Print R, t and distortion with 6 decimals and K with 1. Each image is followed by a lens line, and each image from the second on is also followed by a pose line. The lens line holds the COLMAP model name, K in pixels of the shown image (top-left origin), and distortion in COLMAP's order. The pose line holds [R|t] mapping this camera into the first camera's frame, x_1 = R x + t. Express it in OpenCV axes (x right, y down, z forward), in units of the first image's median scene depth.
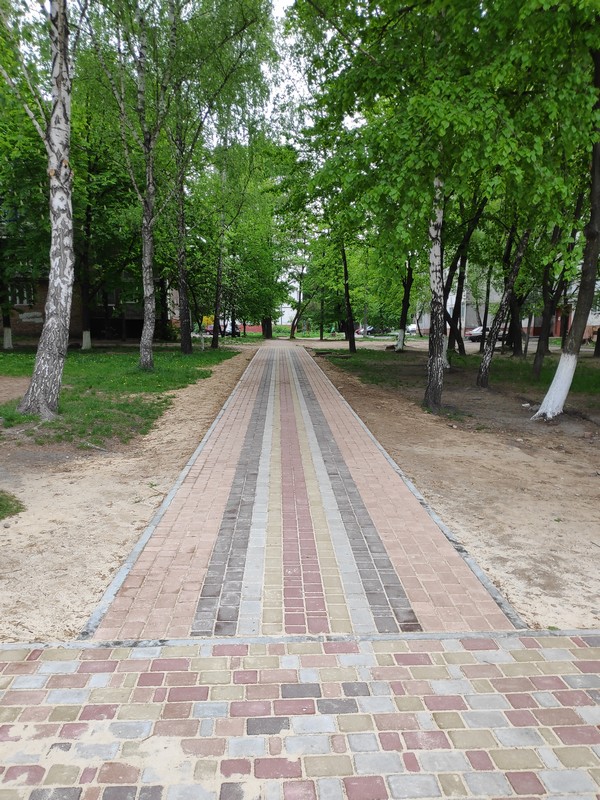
lens RADIAL K [[571.9, 0, 299.3], [0, 571.9, 407.5], [0, 0, 1]] dist [-0.004369, -0.002533]
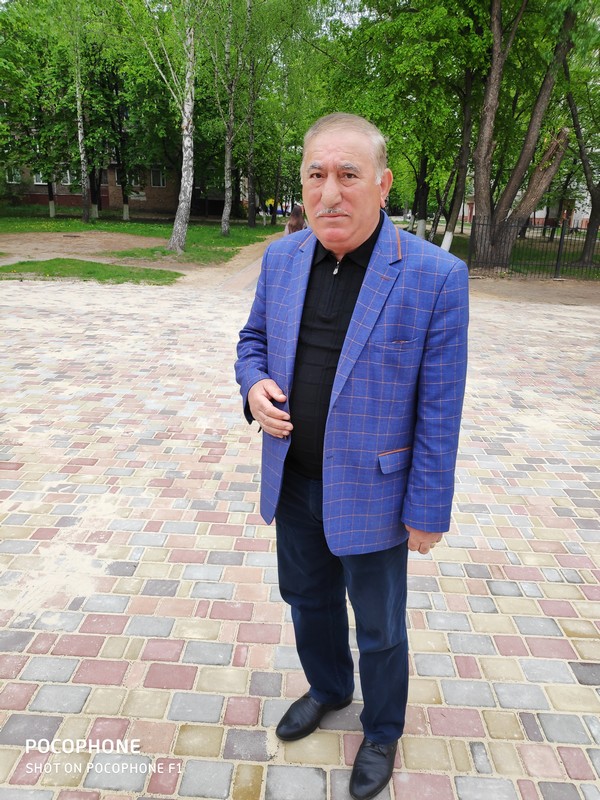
lens RADIAL K [[571.9, 0, 294.1], [0, 571.9, 395.2], [0, 0, 1]] dist [-0.004369, -0.002533]
pose [[0.990318, 0.070042, -0.119851, 0.208984], [-0.047879, 0.982737, 0.178703, 0.111381], [0.130299, -0.171234, 0.976576, -0.877946]]
